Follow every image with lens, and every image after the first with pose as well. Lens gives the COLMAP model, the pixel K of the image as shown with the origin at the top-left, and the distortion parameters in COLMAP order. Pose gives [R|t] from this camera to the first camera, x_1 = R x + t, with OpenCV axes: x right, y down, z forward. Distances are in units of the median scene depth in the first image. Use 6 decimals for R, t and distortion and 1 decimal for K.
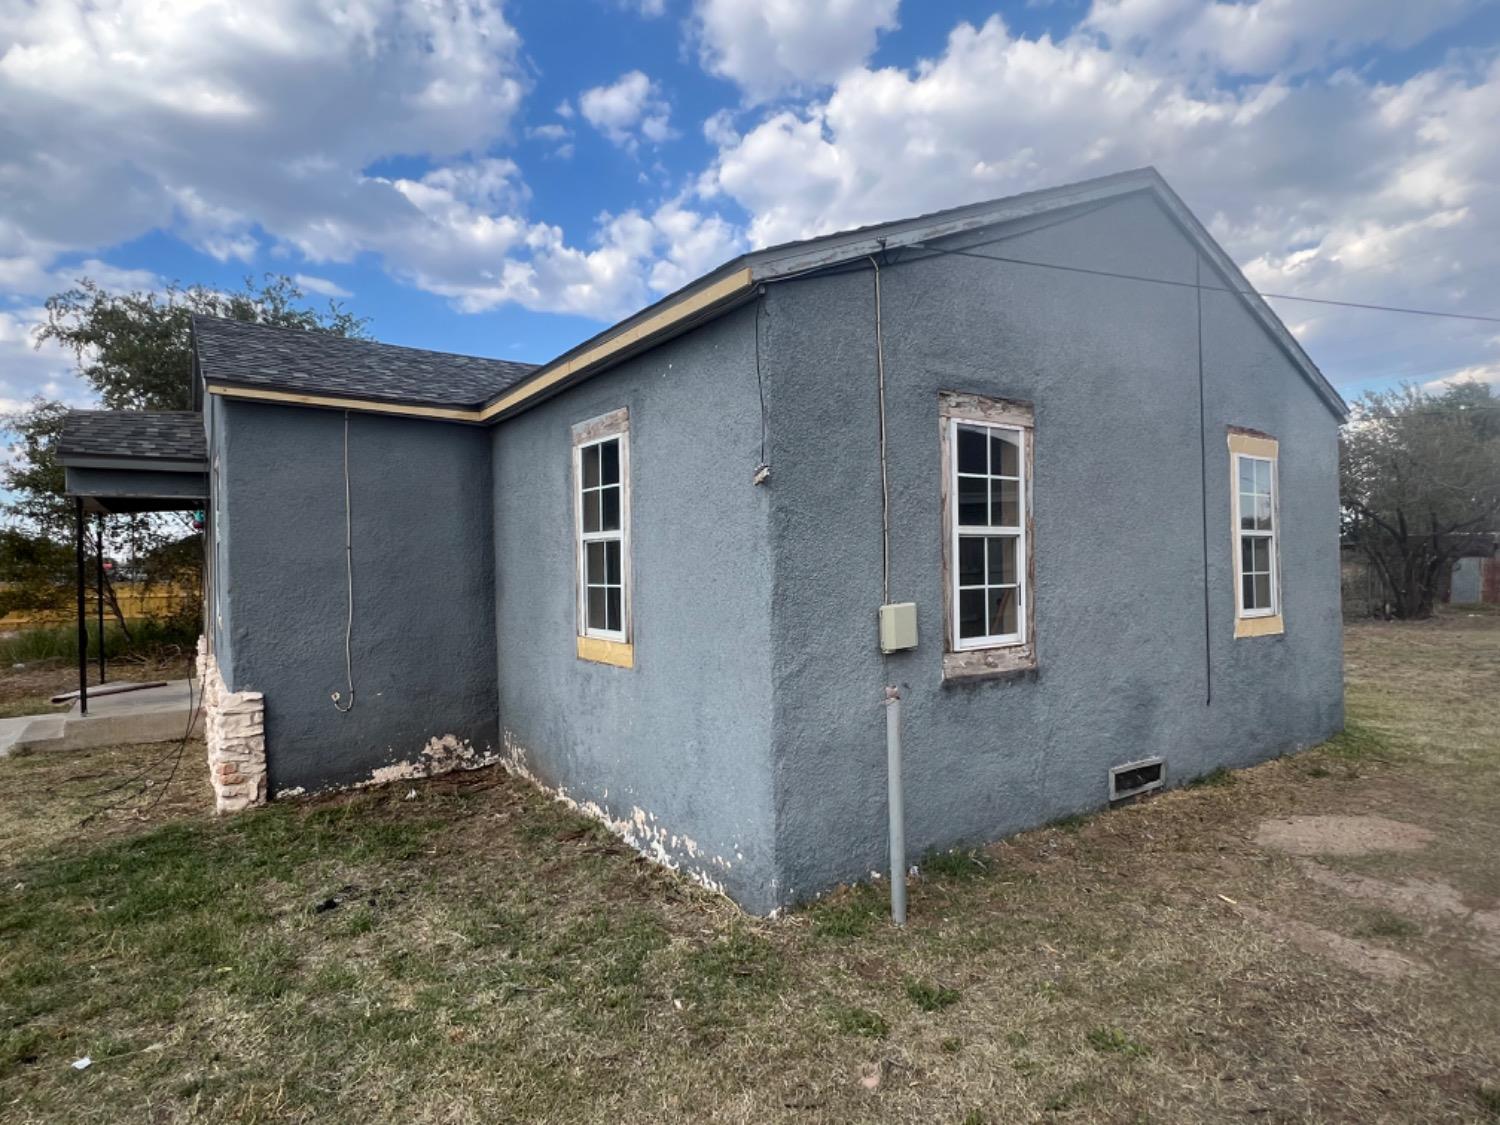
lens RADIAL K [[827.1, 0, 750.8], [0, 827.1, 563.4], [0, 0, 1]] dist [0.001164, -0.000032]
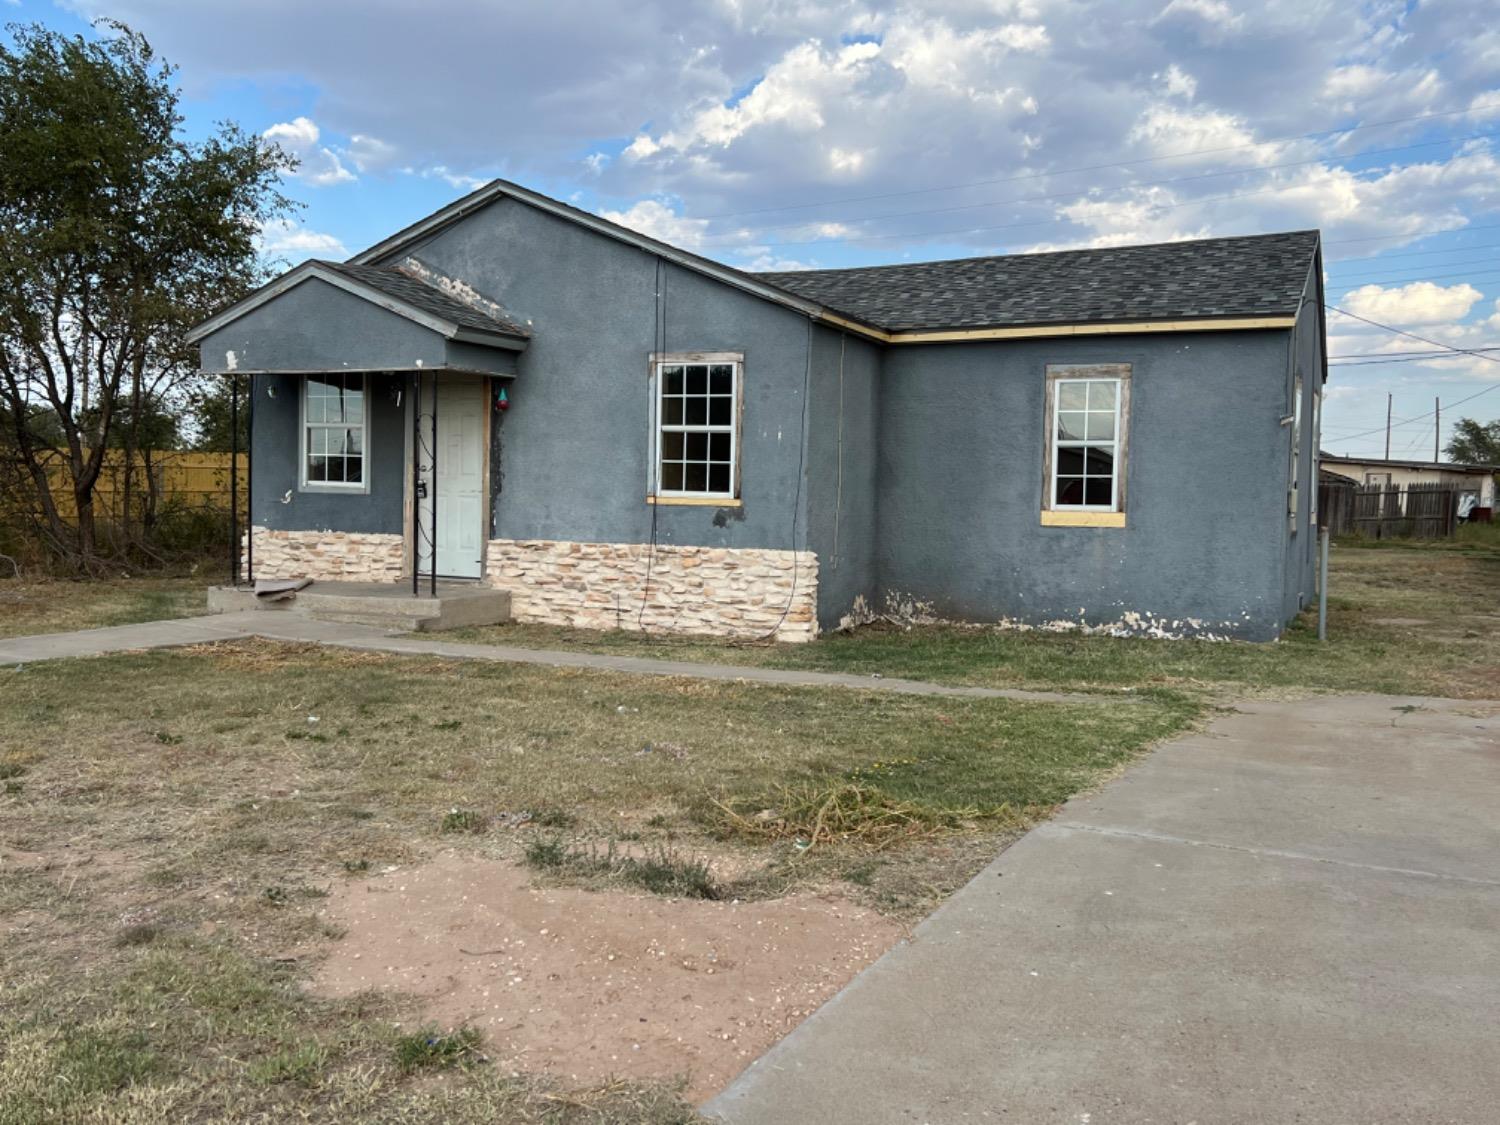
lens RADIAL K [[1346.9, 0, 748.7], [0, 1346.9, 562.6], [0, 0, 1]] dist [0.003363, -0.000471]
pose [[0.869772, -0.003086, 0.493444, -2.116088], [-0.028310, 0.998021, 0.056142, 0.070453], [-0.492641, -0.062800, 0.867964, -0.936101]]
